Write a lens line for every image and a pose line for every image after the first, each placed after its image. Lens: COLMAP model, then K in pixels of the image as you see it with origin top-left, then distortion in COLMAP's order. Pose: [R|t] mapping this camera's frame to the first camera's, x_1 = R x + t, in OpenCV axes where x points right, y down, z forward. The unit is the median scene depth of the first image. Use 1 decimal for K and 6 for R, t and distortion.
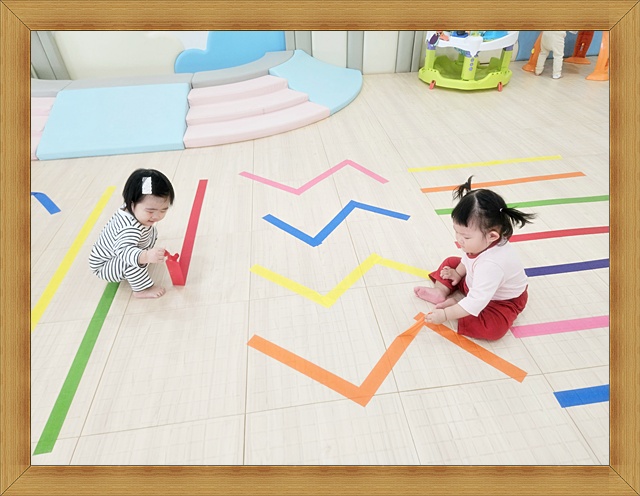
lens RADIAL K [[394.5, 0, 323.8], [0, 394.5, 244.9], [0, 0, 1]] dist [0.072798, -0.067244]
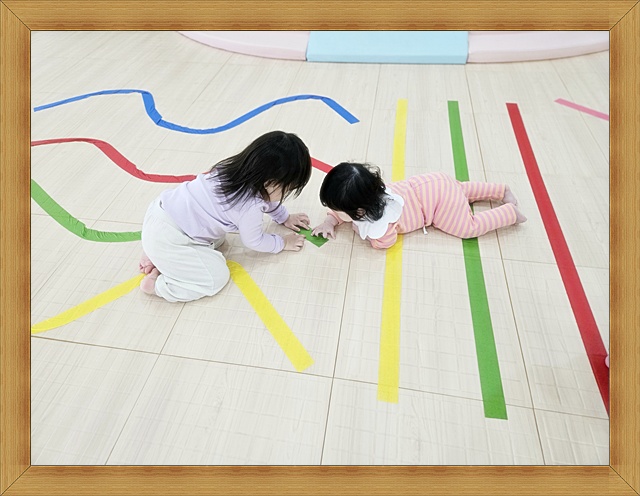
lens RADIAL K [[394.5, 0, 323.8], [0, 394.5, 244.9], [0, 0, 1]] dist [0.072798, -0.067244]
pose [[0.956412, 0.200516, -0.212297, -0.361538], [-0.166842, 0.971859, 0.166291, 0.037160], [0.239666, -0.123623, 0.962952, 0.067485]]
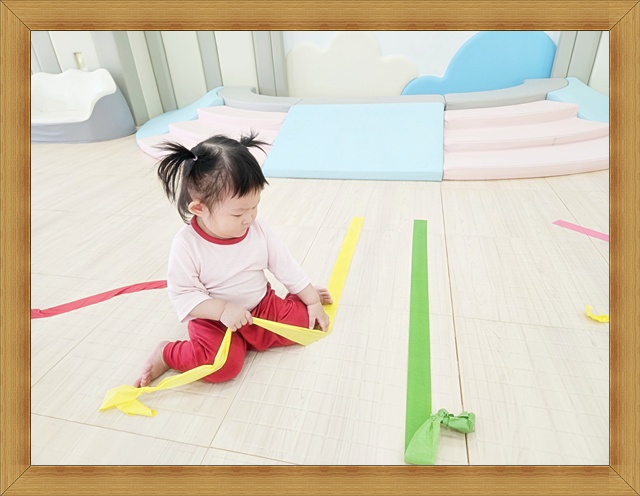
lens RADIAL K [[394.5, 0, 323.8], [0, 394.5, 244.9], [0, 0, 1]] dist [0.072798, -0.067244]
pose [[0.938607, 0.149346, -0.310987, -0.294508], [-0.191987, 0.975079, -0.111182, -0.007673], [0.286632, 0.164062, 0.943889, 0.271298]]
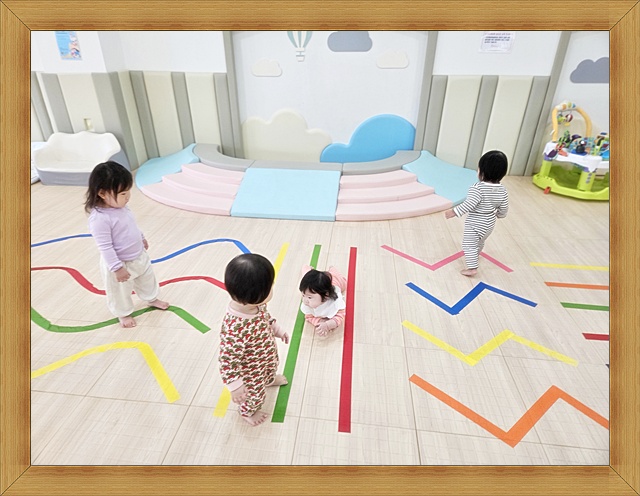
lens RADIAL K [[392.4, 0, 317.3], [0, 392.4, 233.1], [0, 0, 1]] dist [0.087374, -0.068919]
pose [[0.970241, 0.132302, -0.202803, -0.137346], [-0.170717, 0.967714, -0.185430, 0.037699], [0.171722, 0.214534, 0.961502, -0.198545]]
